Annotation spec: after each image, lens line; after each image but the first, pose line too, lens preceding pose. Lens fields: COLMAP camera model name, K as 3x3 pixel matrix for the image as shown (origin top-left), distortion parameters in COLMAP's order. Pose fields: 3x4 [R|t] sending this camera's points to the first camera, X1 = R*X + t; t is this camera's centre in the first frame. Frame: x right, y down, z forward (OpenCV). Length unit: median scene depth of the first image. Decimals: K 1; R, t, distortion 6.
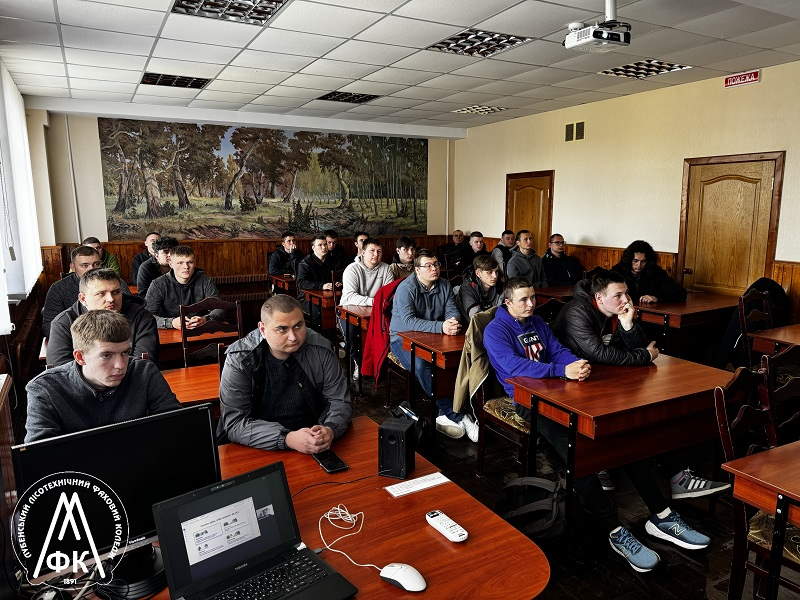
lens RADIAL K [[554.3, 0, 390.0], [0, 554.3, 299.9], [0, 0, 1]] dist [0.077824, -0.175954]
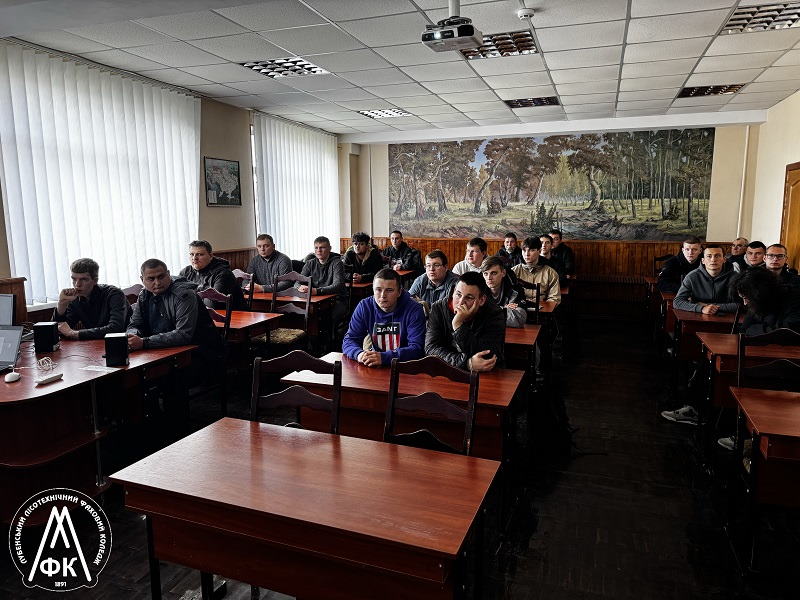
lens RADIAL K [[554.3, 0, 390.0], [0, 554.3, 299.9], [0, 0, 1]] dist [0.077824, -0.175954]
pose [[0.658500, 0.110625, -0.744406, 0.456083], [-0.118106, 0.992072, 0.042954, -0.011750], [0.743256, 0.059633, 0.666344, 0.112662]]
